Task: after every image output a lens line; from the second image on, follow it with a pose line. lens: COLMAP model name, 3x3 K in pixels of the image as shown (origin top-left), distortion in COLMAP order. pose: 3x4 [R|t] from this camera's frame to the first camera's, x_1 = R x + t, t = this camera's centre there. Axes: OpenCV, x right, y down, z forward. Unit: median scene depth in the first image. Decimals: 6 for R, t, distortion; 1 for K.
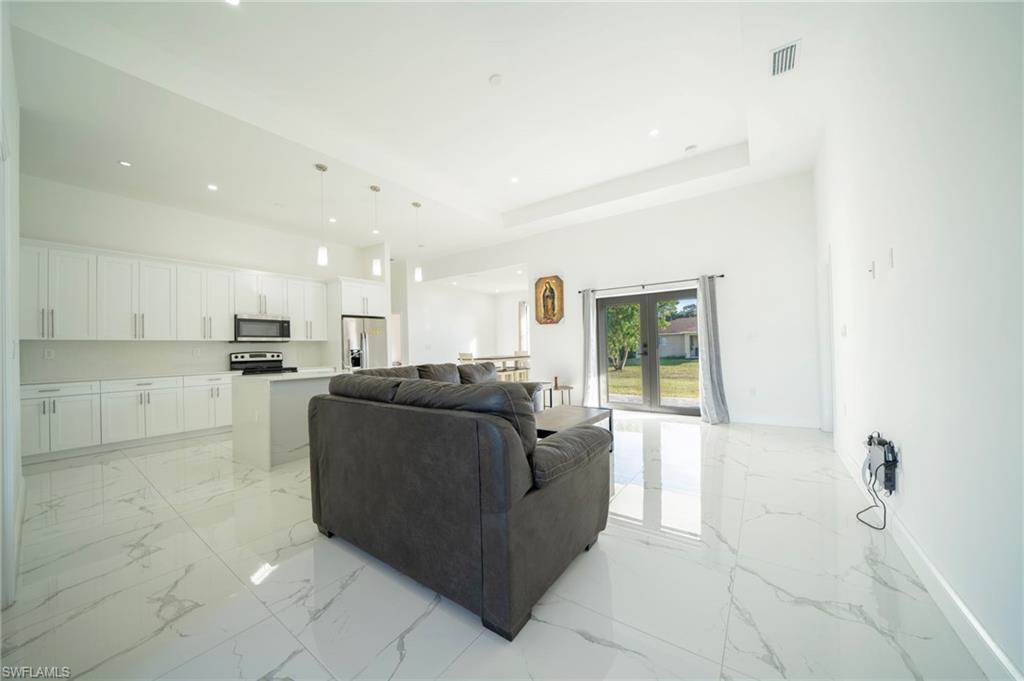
lens RADIAL K [[356.2, 0, 509.4], [0, 356.2, 343.9], [0, 0, 1]] dist [-0.022385, -0.000054]
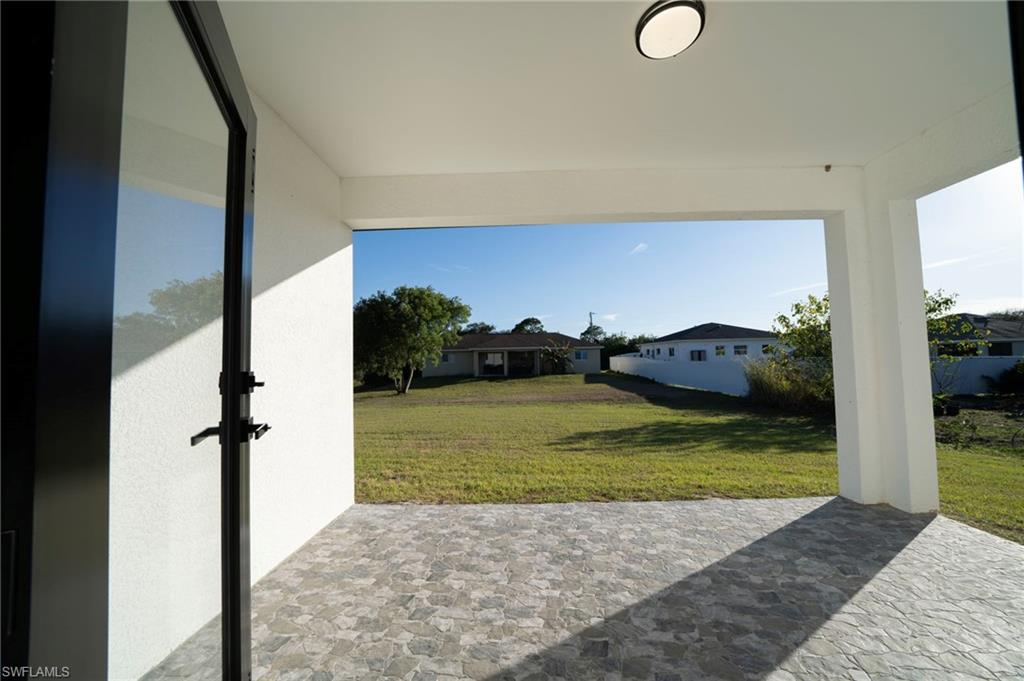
lens RADIAL K [[356.2, 0, 512.1], [0, 356.2, 345.3], [0, 0, 1]] dist [-0.022385, -0.000054]
pose [[0.829249, 0.028645, 0.558145, 0.372454], [-0.004147, 0.998974, -0.045107, 0.000621], [-0.558864, 0.035090, 0.828517, 1.122766]]
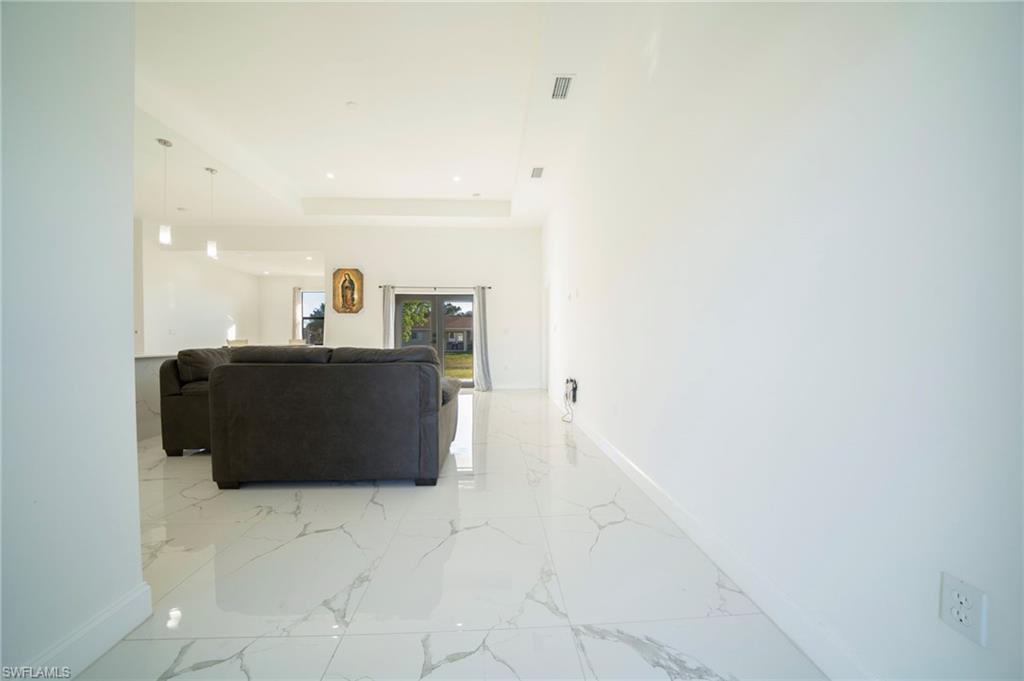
lens RADIAL K [[356.2, 0, 514.7], [0, 356.2, 341.6], [0, 0, 1]] dist [-0.022385, -0.000054]
pose [[0.773921, 0.017314, 0.633045, -0.193598], [-0.022339, 0.999750, -0.000033, 0.020213], [-0.632888, -0.014116, 0.774115, -0.154434]]
